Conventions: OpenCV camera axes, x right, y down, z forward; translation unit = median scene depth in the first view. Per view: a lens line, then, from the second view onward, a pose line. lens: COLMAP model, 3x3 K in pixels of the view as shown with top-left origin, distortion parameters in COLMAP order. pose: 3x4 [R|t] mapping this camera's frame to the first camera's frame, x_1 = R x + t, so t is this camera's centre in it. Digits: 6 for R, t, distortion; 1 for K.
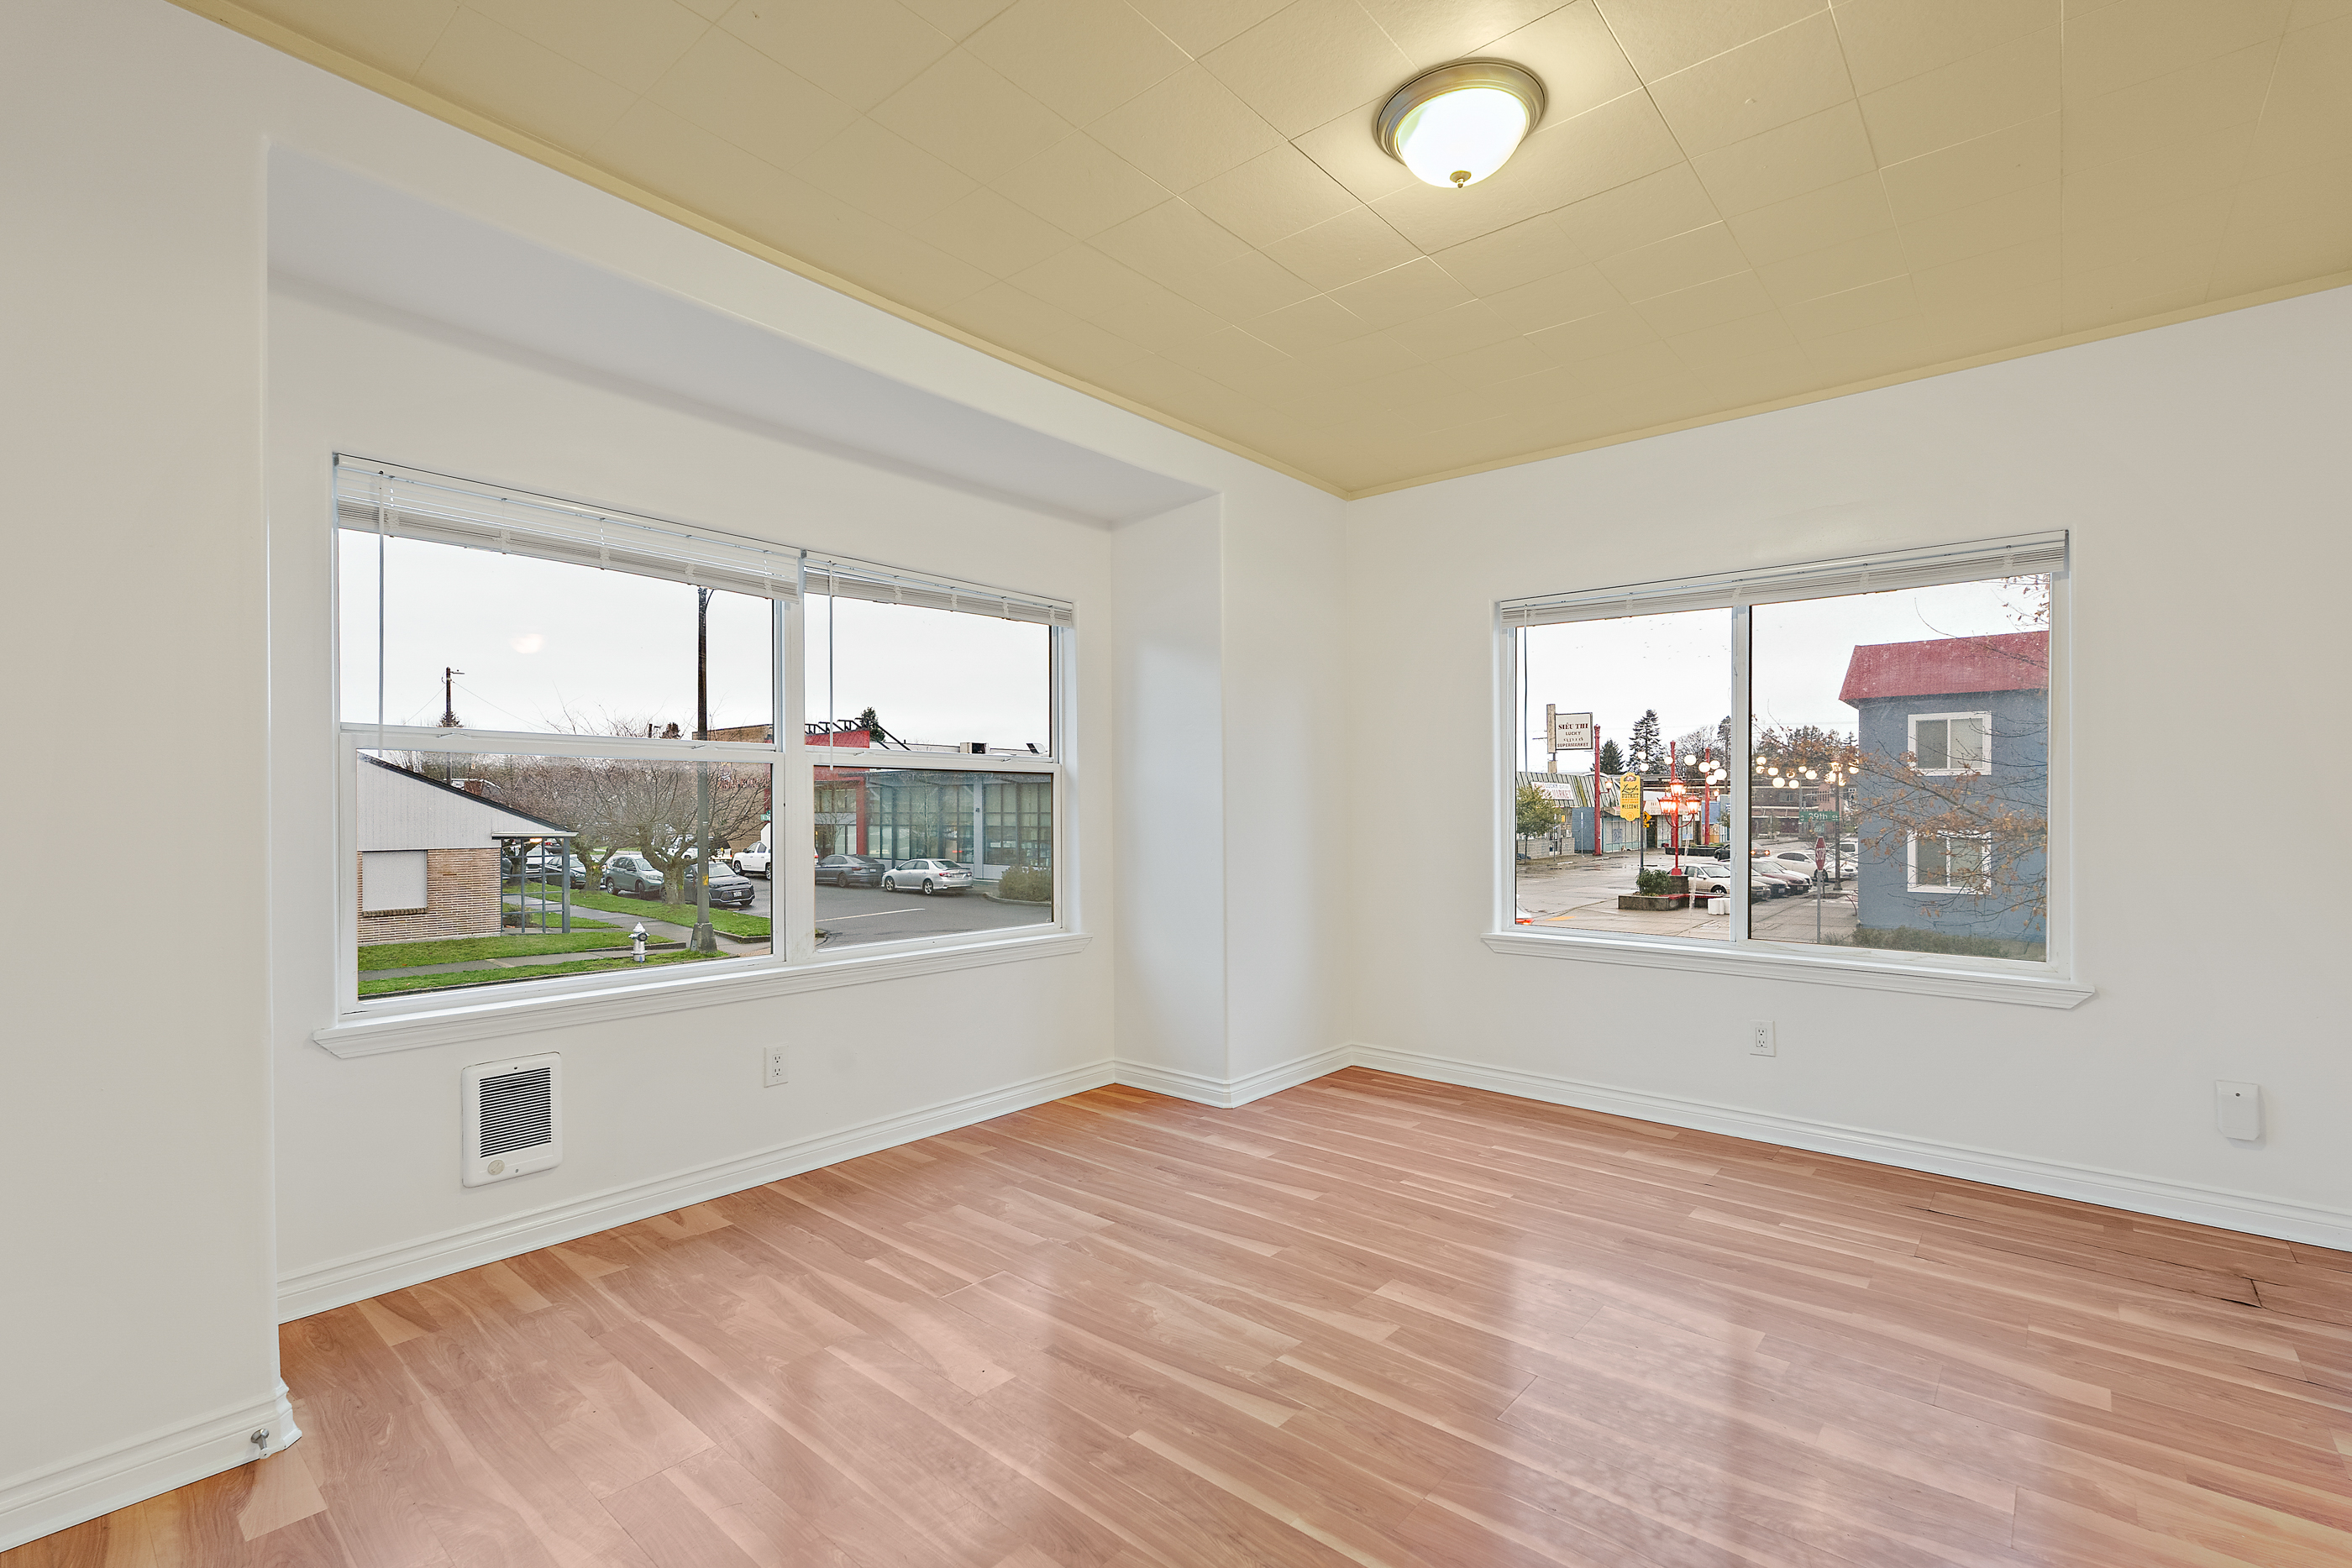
lens RADIAL K [[1048.6, 0, 1181.0], [0, 1048.6, 800.7], [0, 0, 1]] dist [-0.004959, -0.000187]
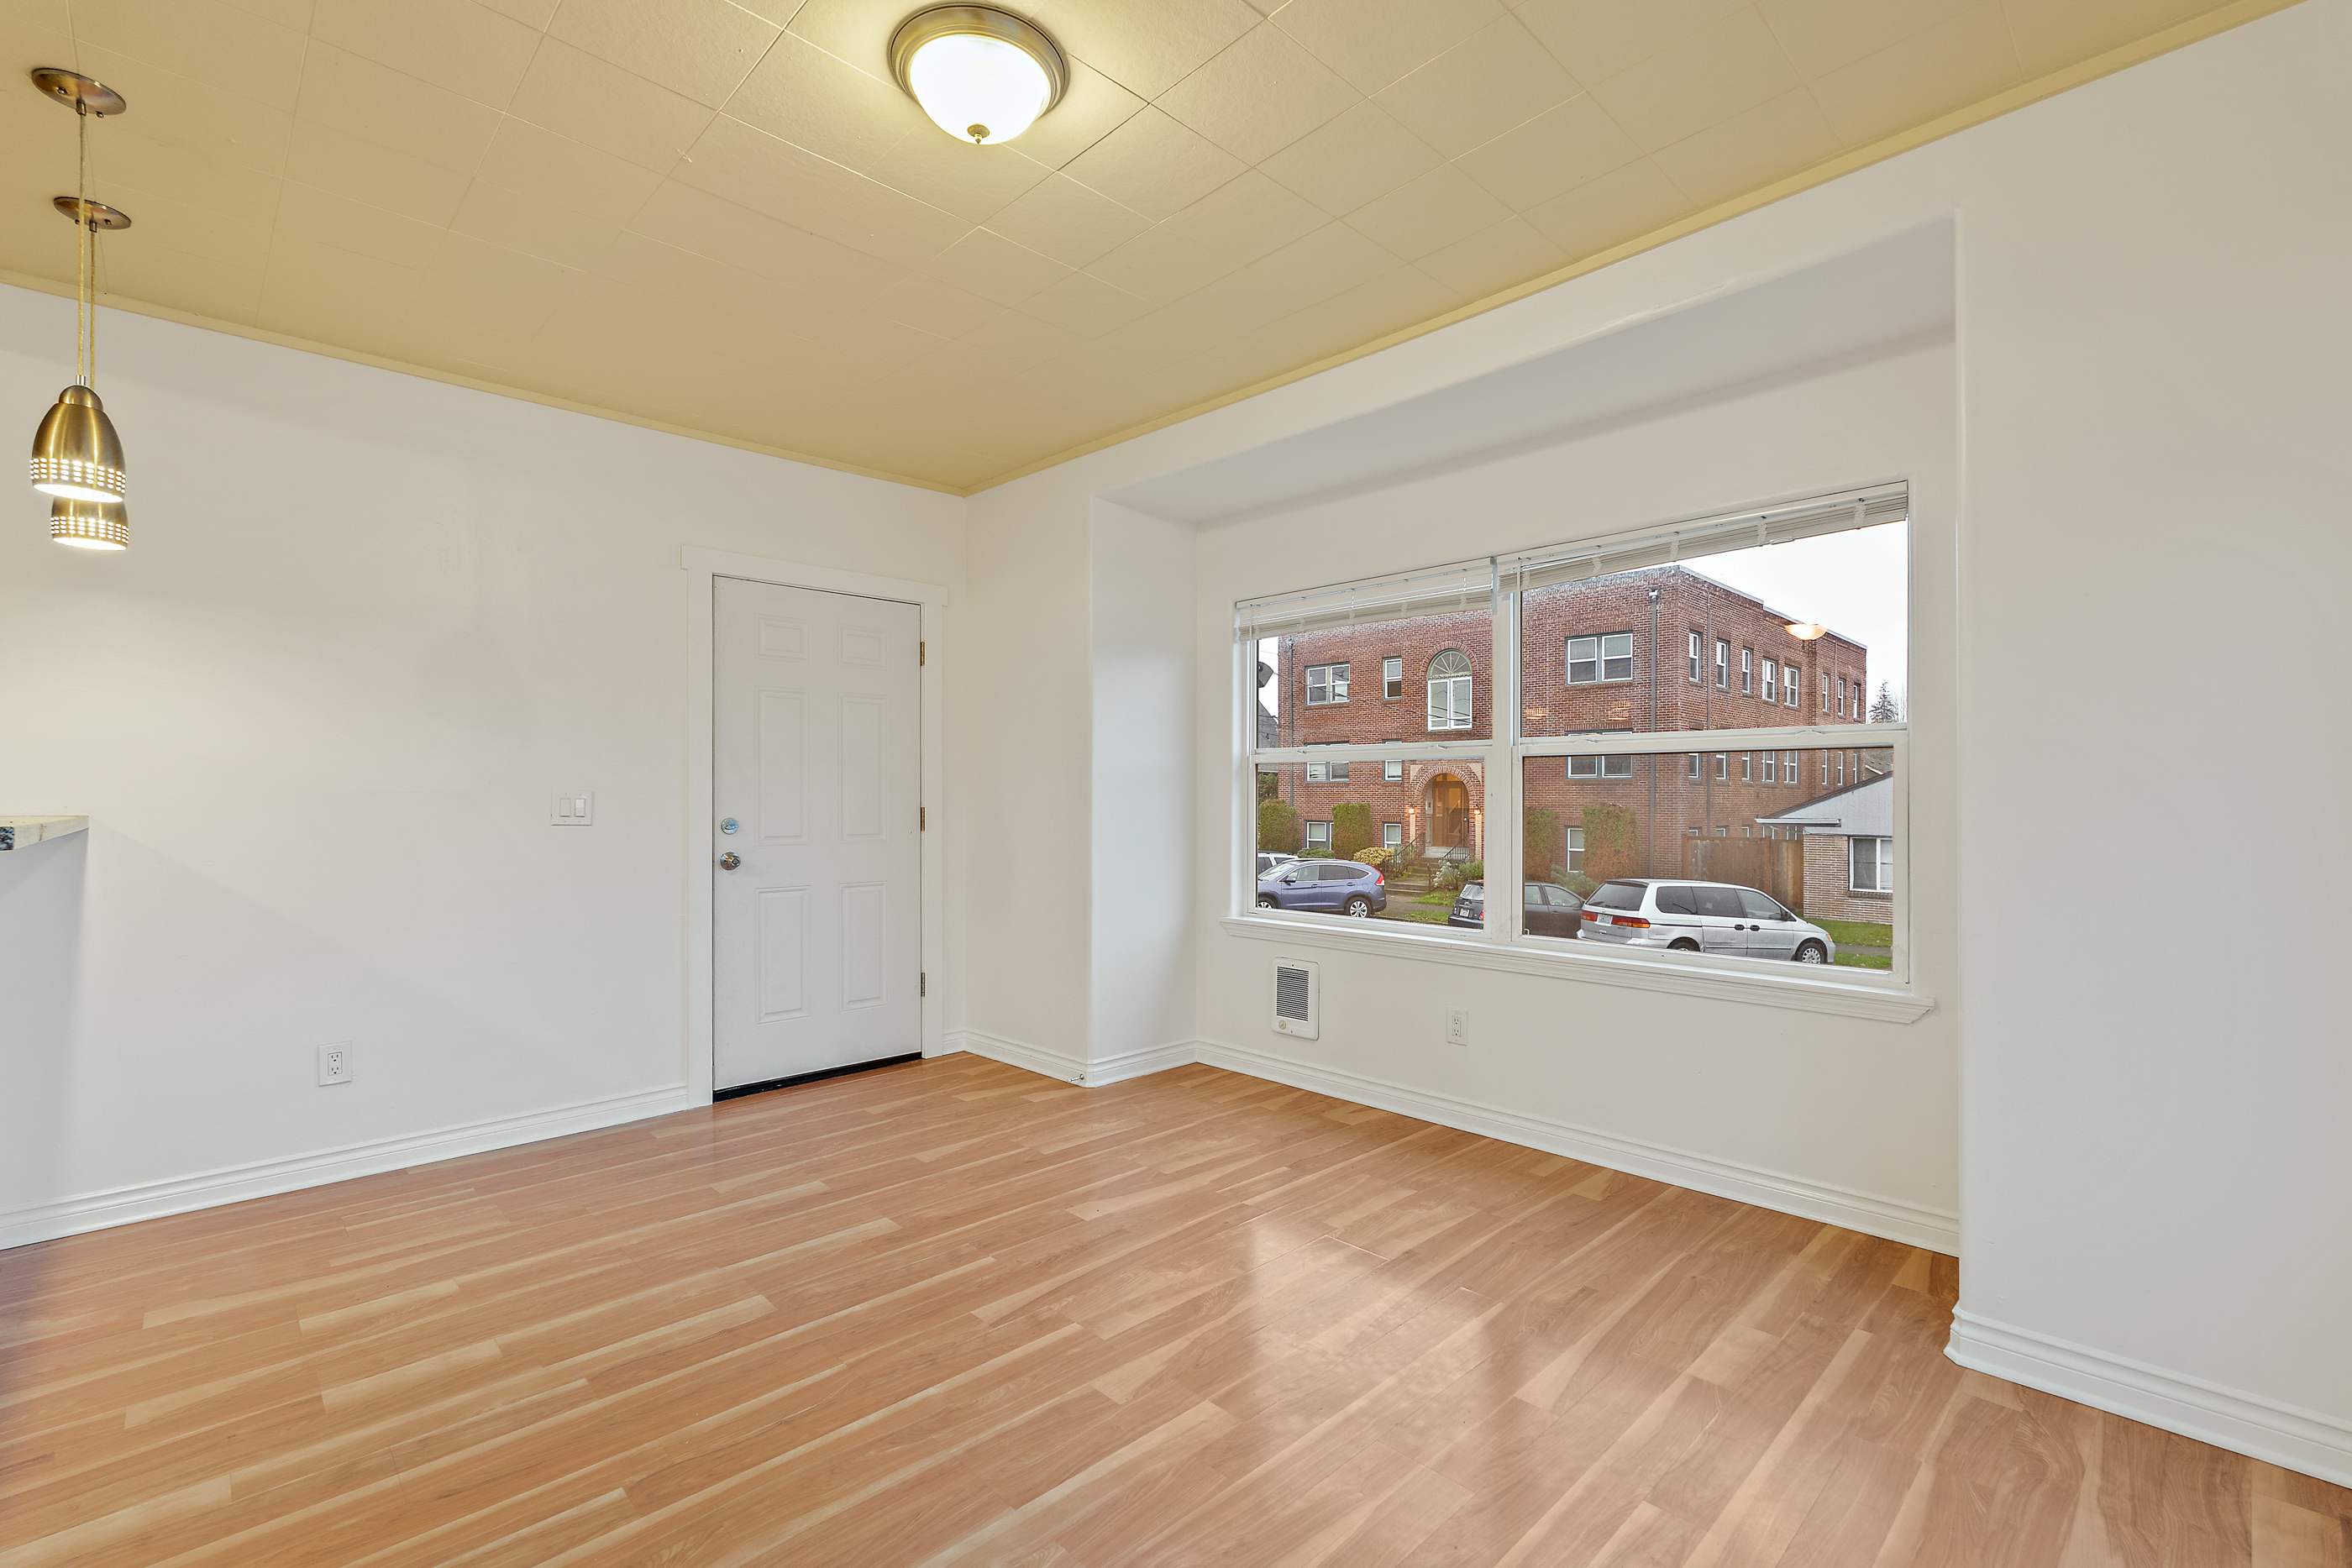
lens RADIAL K [[1048.6, 0, 1185.1], [0, 1048.6, 789.6], [0, 0, 1]] dist [-0.004959, -0.000187]
pose [[-0.096773, -0.004716, -0.995295, 0.737730], [0.006210, 0.999966, -0.005342, 0.002025], [0.995287, -0.006698, -0.096741, 0.792024]]
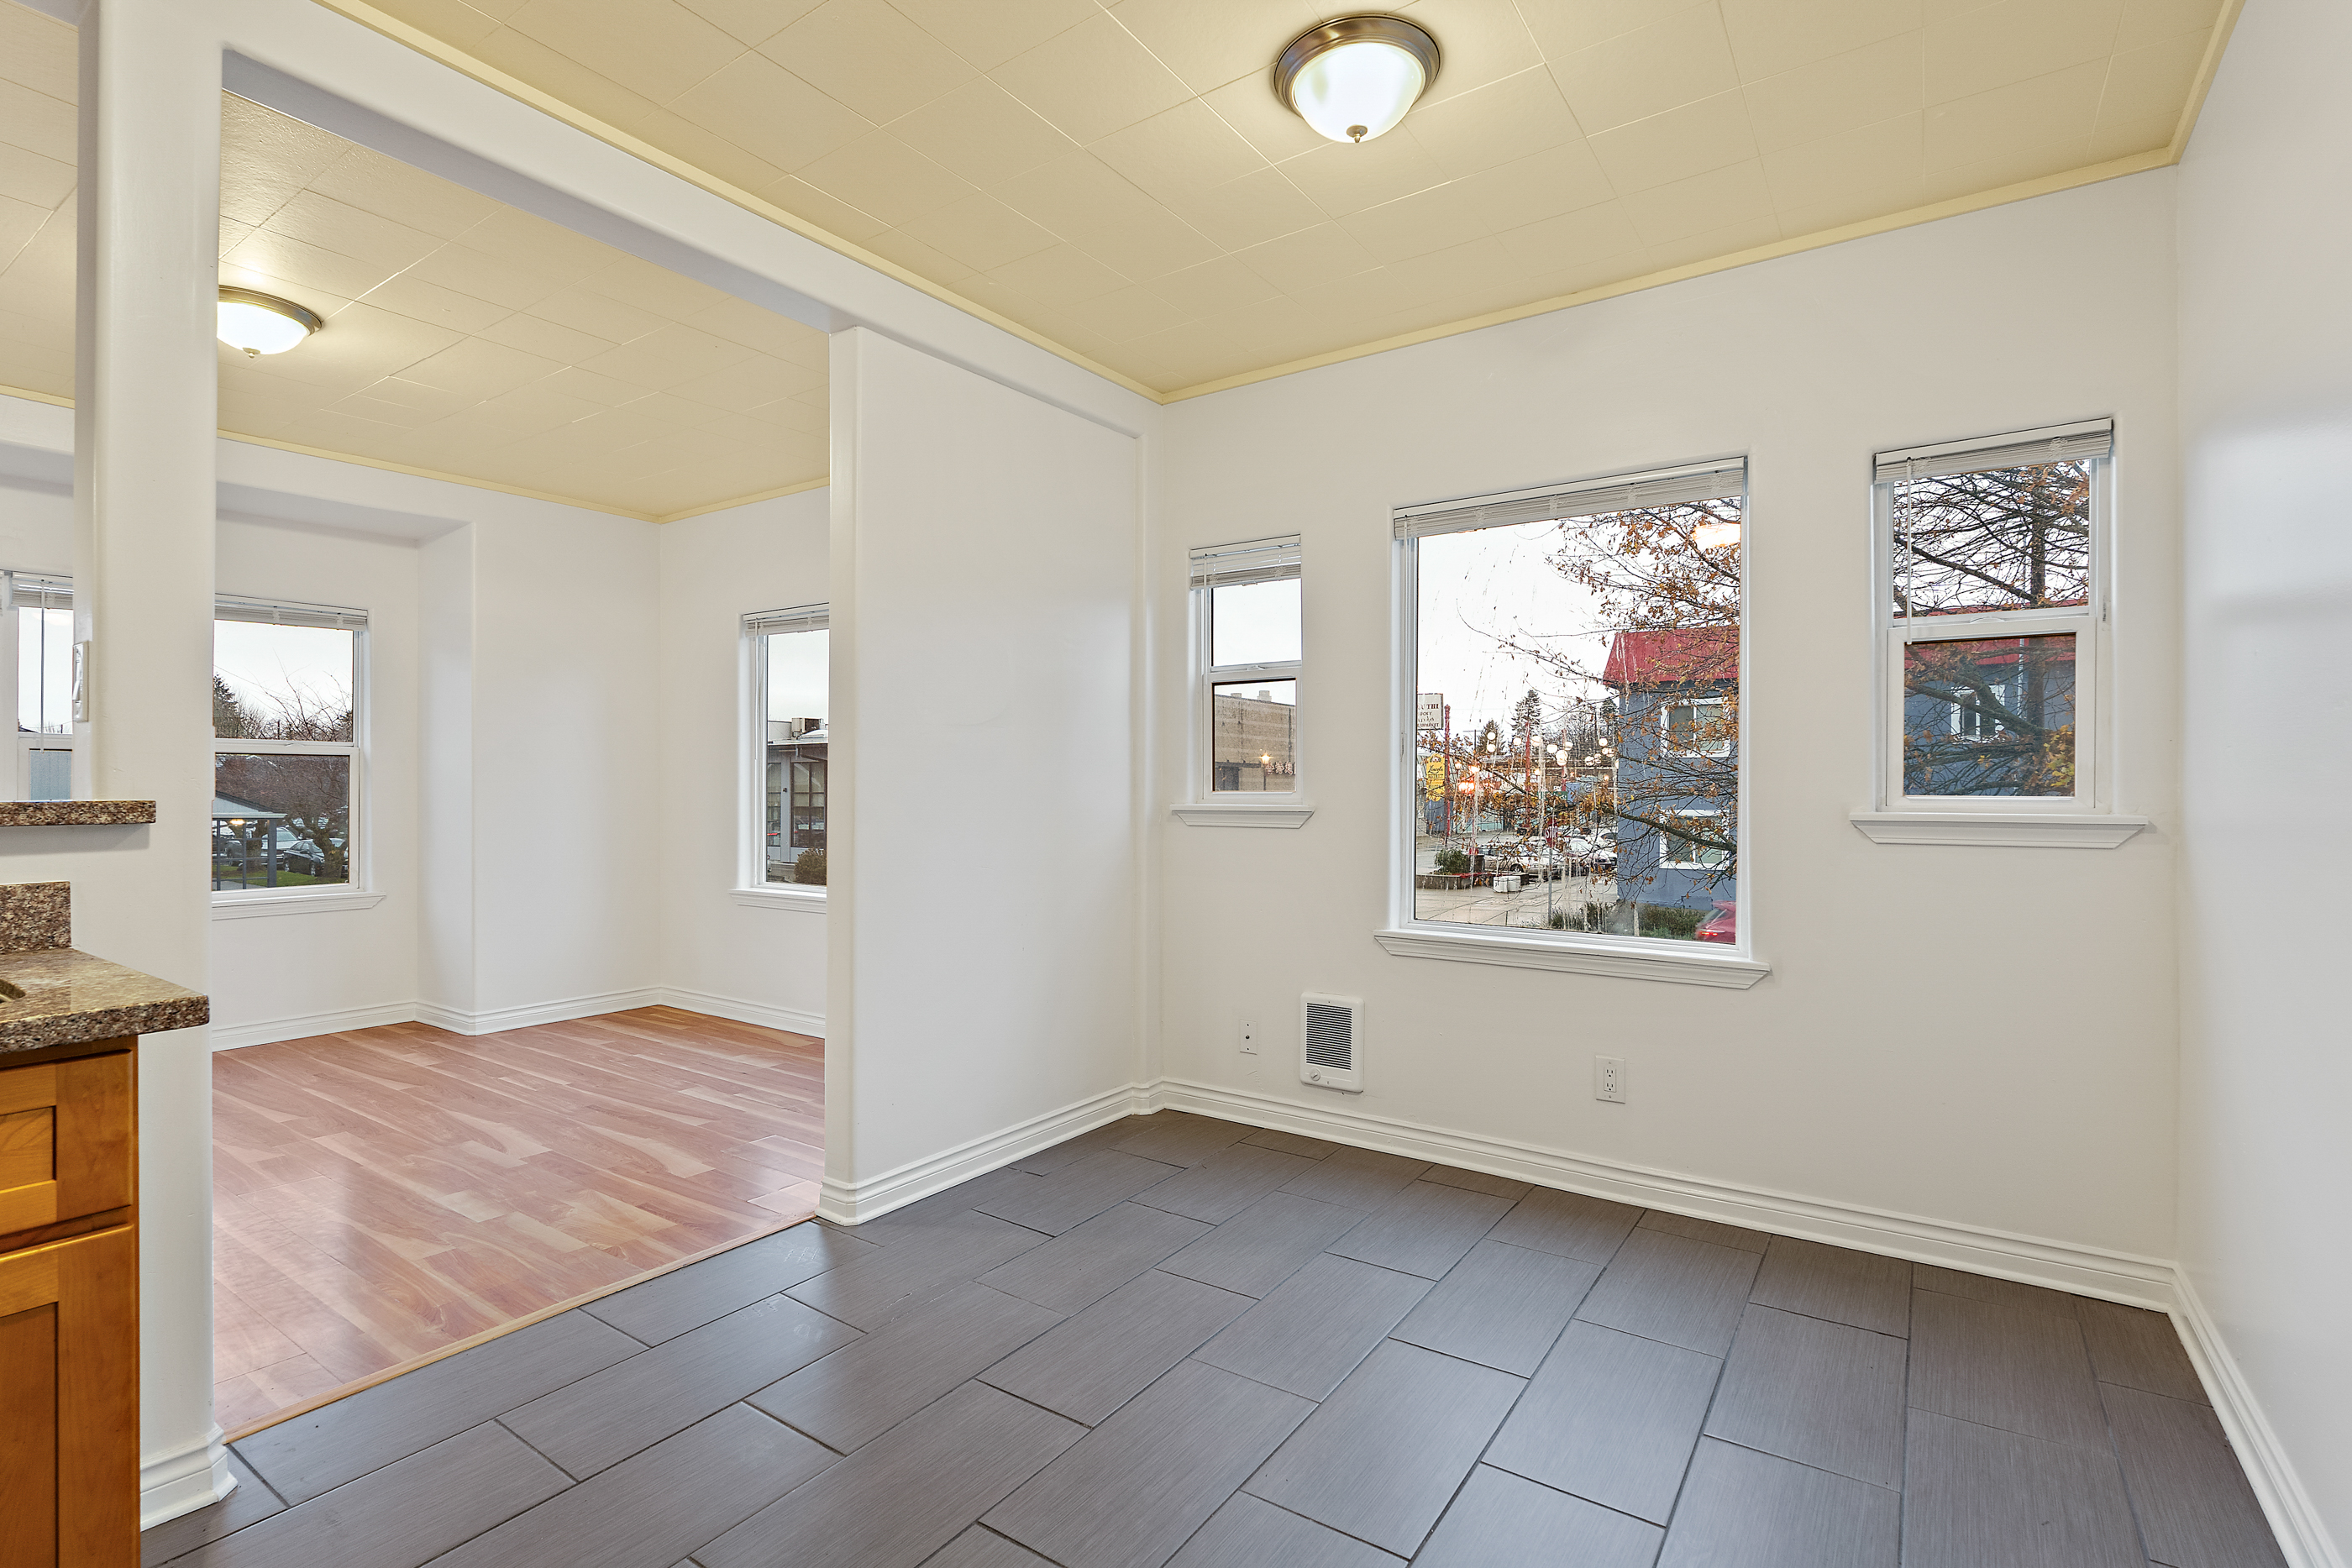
lens RADIAL K [[1102.6, 0, 1179.0], [0, 1102.6, 782.7], [0, 0, 1]] dist [0.001602, 0.000451]
pose [[0.994594, 0.001404, 0.103828, 0.857099], [-0.001577, 0.999997, 0.001590, 0.000334], [-0.103825, -0.001745, 0.994594, -0.407864]]
